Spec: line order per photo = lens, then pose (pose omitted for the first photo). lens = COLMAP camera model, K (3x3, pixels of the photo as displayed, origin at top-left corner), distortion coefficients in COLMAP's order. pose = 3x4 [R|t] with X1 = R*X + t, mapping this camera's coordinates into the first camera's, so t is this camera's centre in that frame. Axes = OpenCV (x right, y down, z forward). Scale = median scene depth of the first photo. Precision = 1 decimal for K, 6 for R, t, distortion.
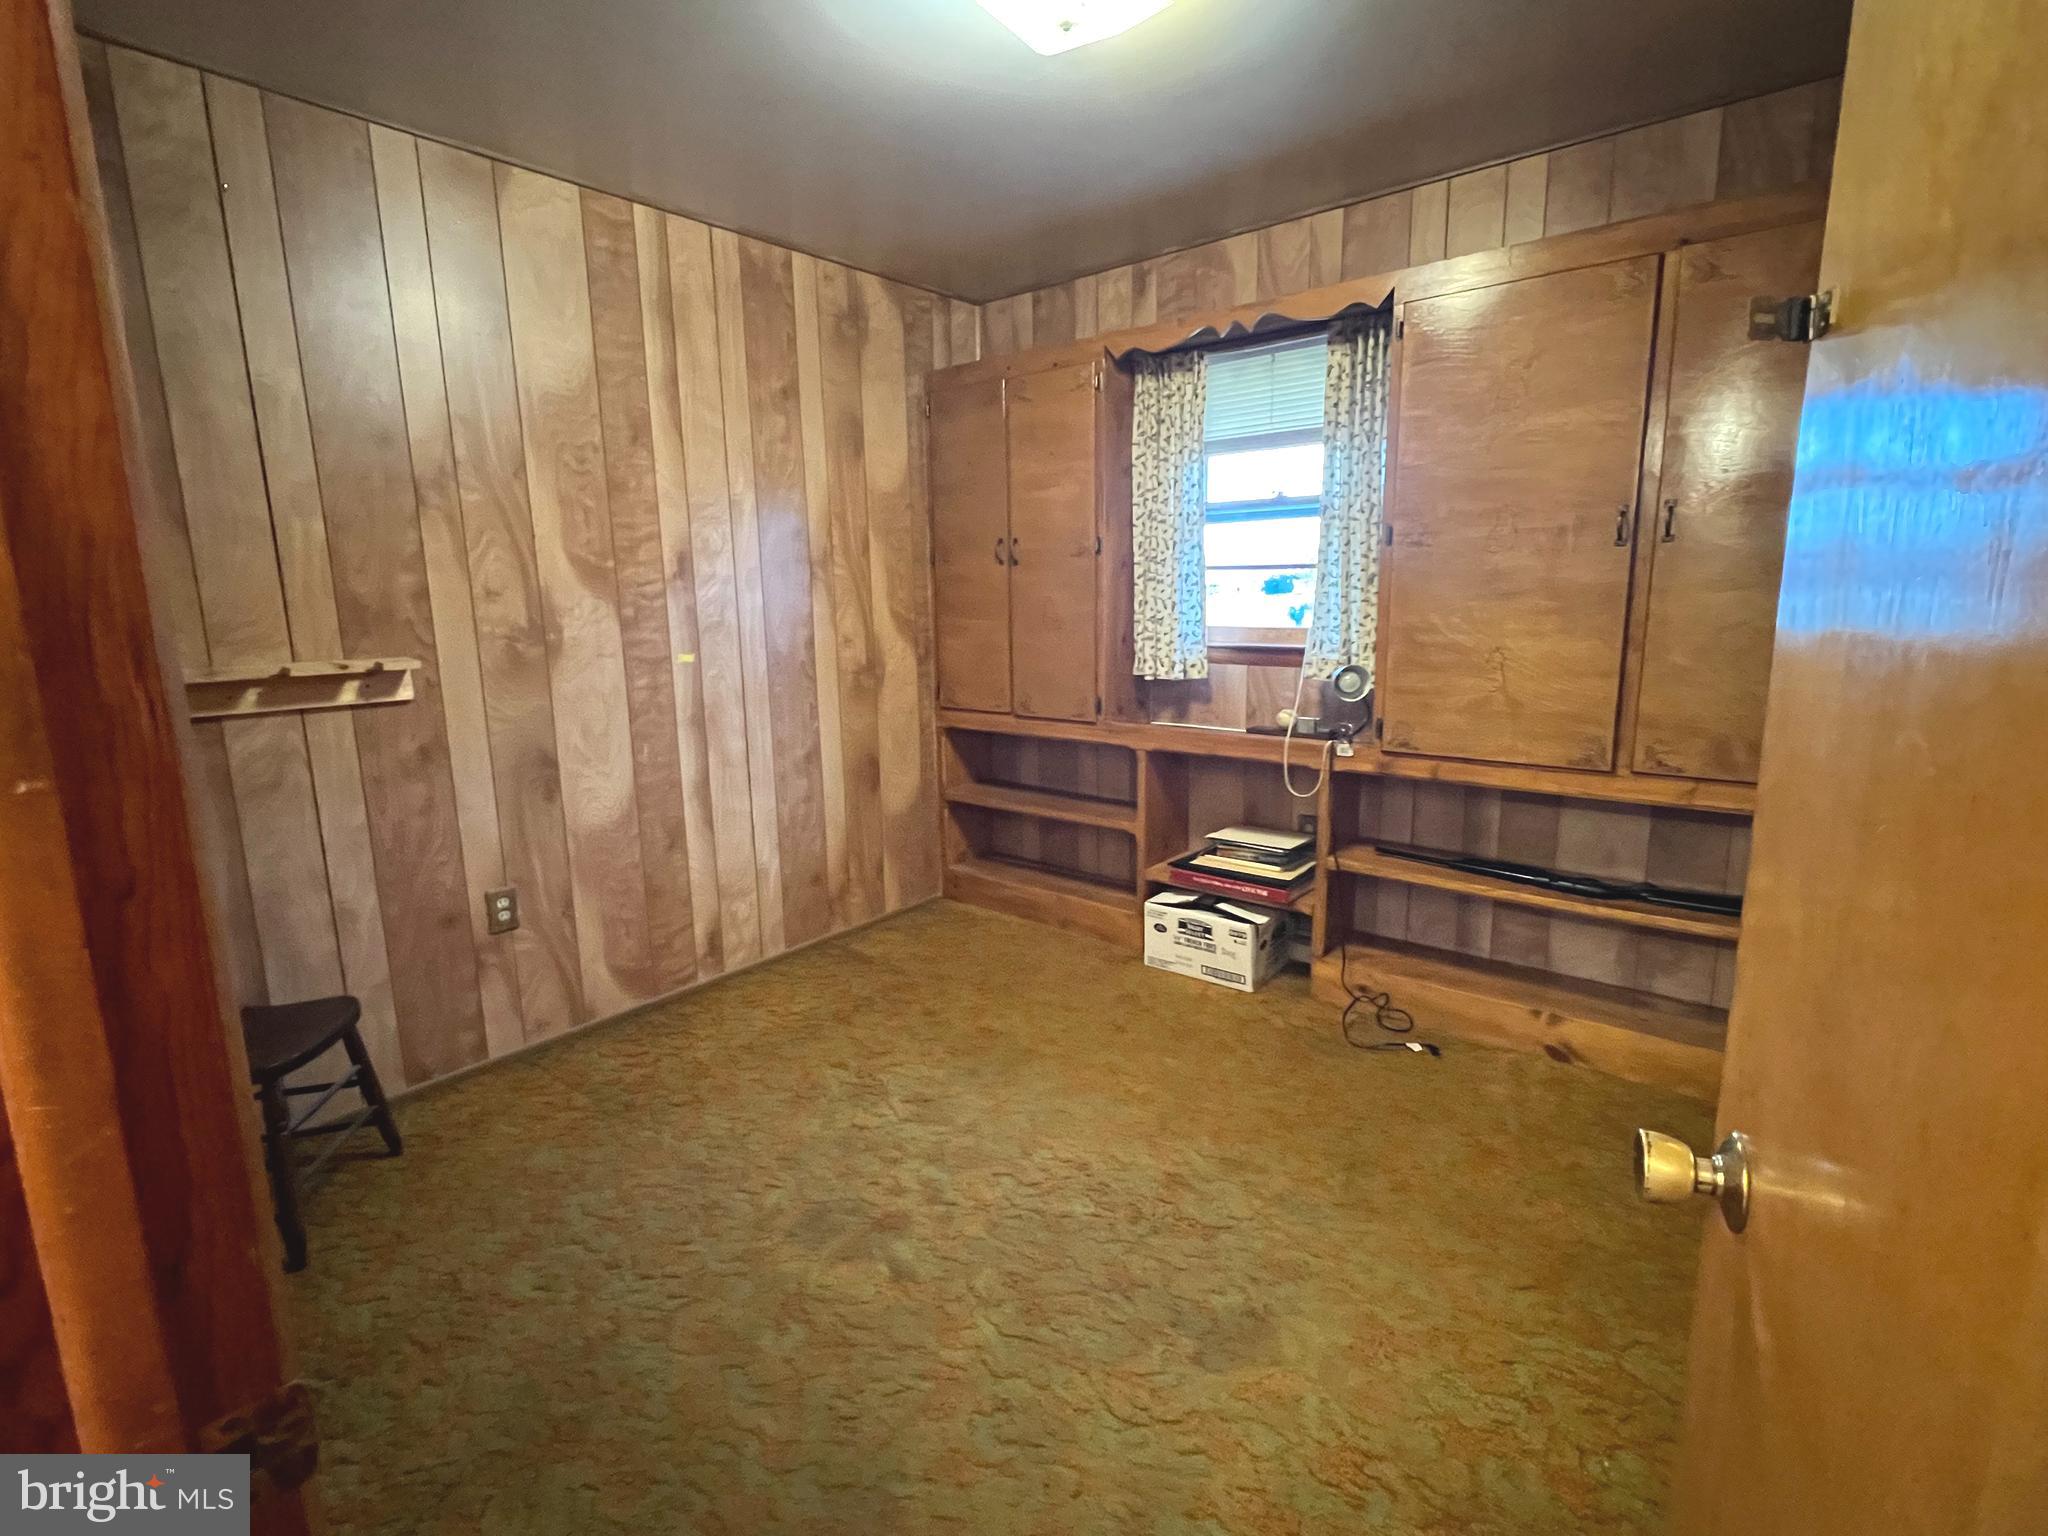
lens RADIAL K [[957.9, 0, 1023.1], [0, 957.9, 766.4], [0, 0, 1]] dist [-0.000879, -0.000044]
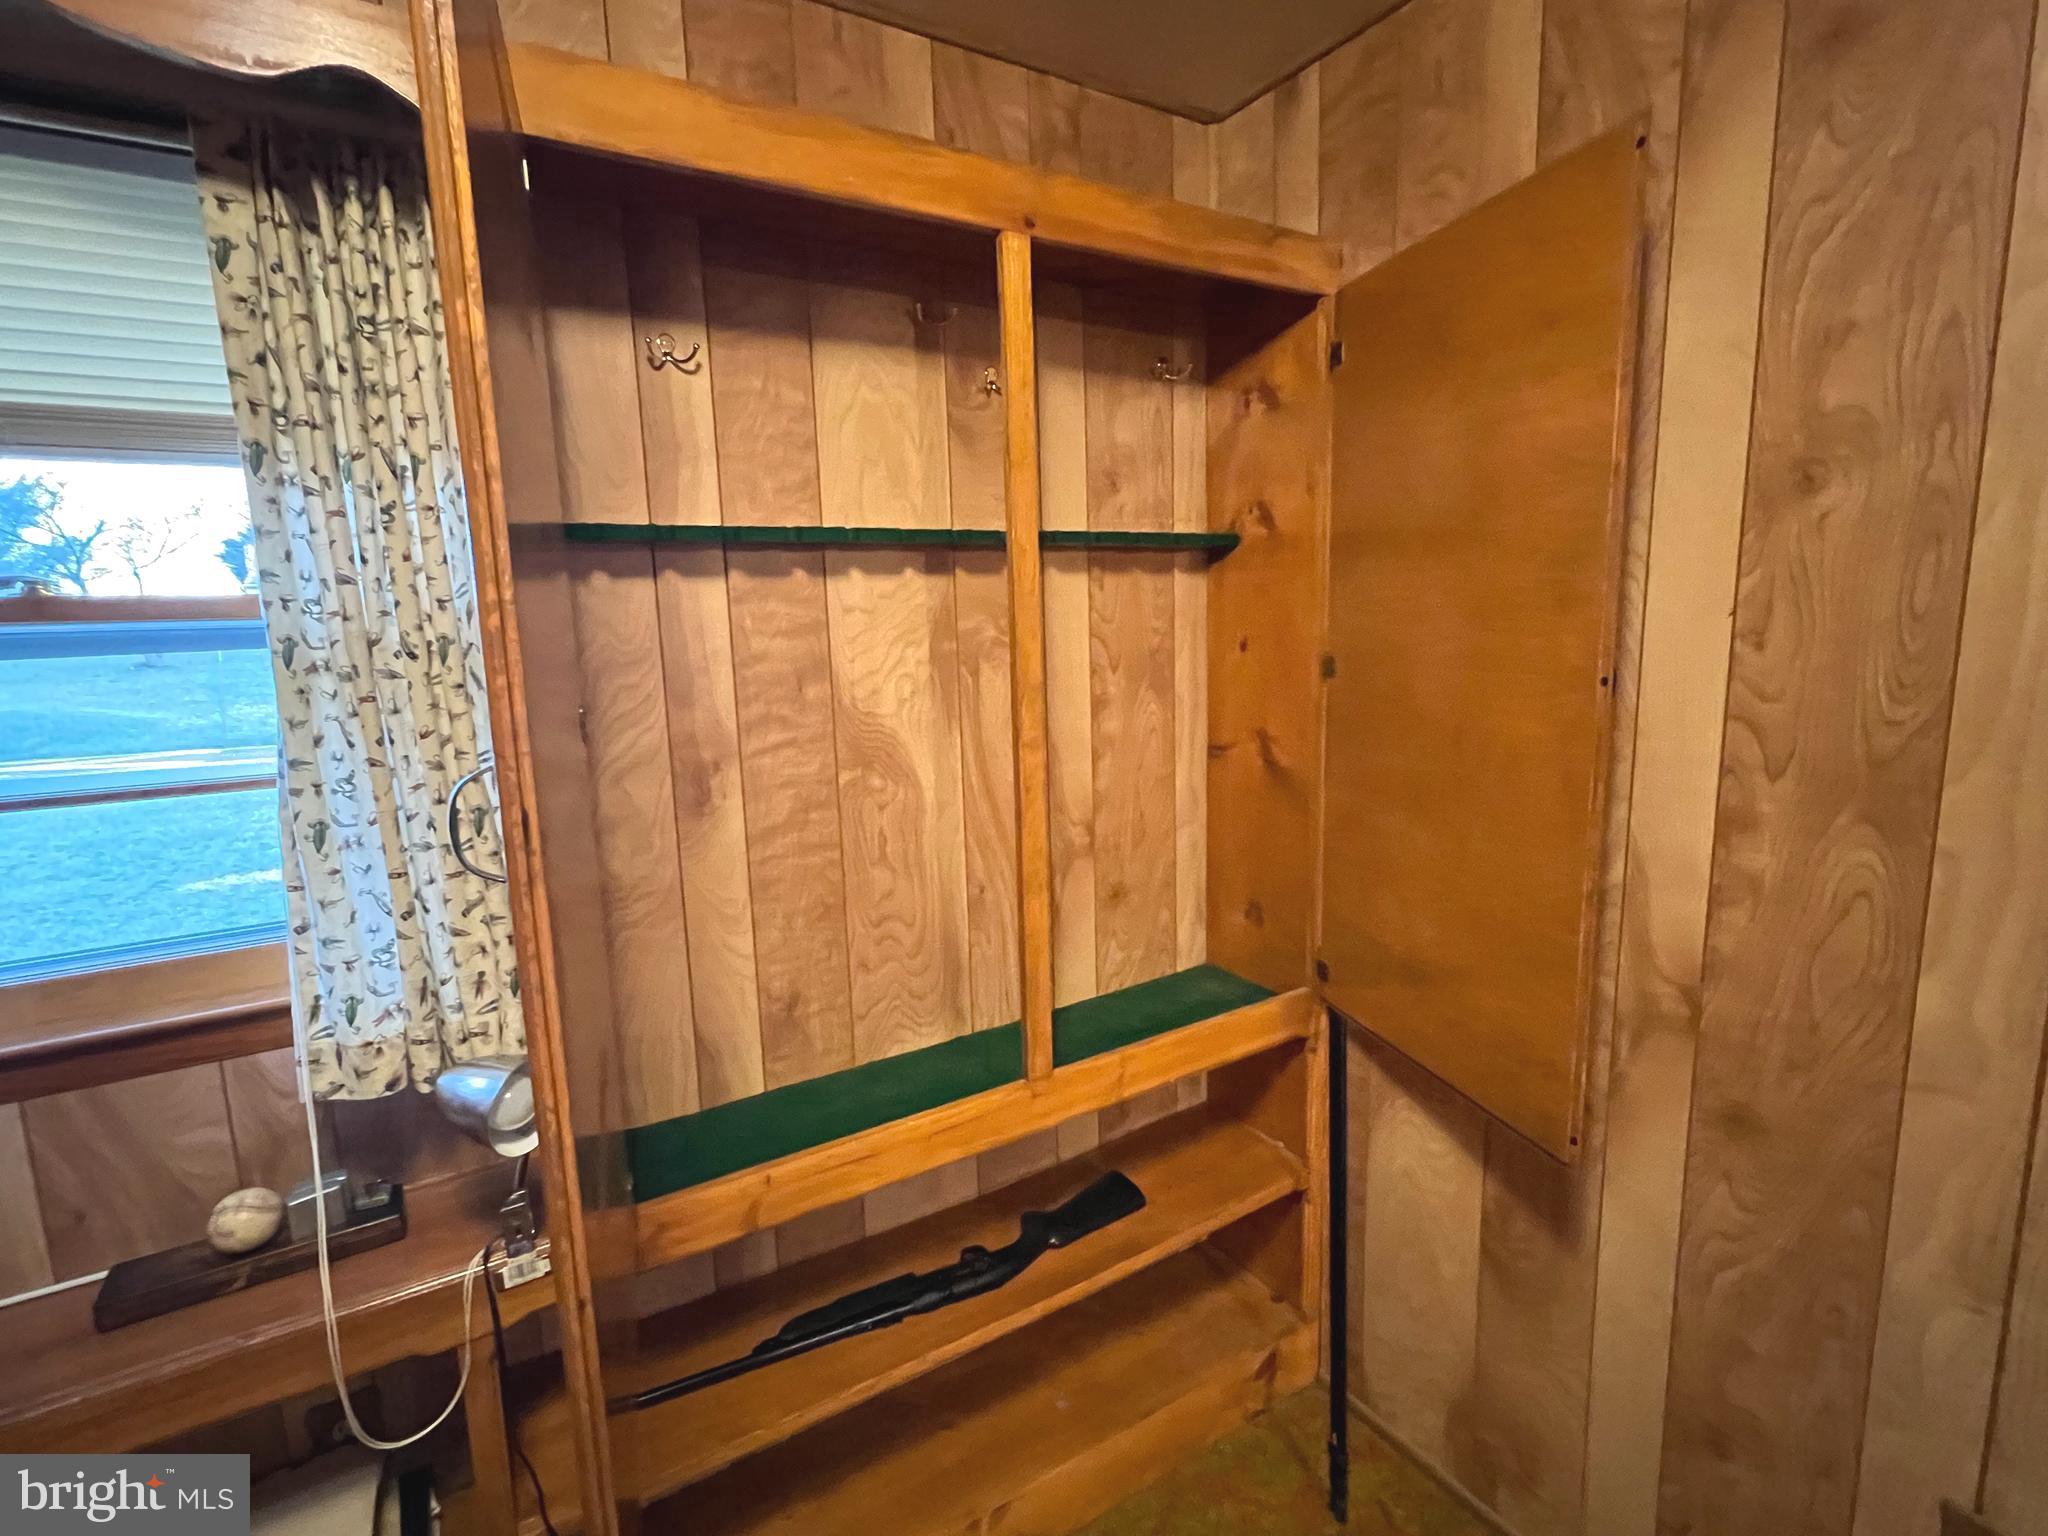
lens RADIAL K [[957.9, 0, 1023.6], [0, 957.9, 769.4], [0, 0, 1]] dist [-0.000879, -0.000044]
pose [[0.319775, -0.137225, 0.937504, 0.064153], [0.193362, 0.978085, 0.077210, -0.201423], [-0.927553, 0.156588, 0.339302, 0.640373]]
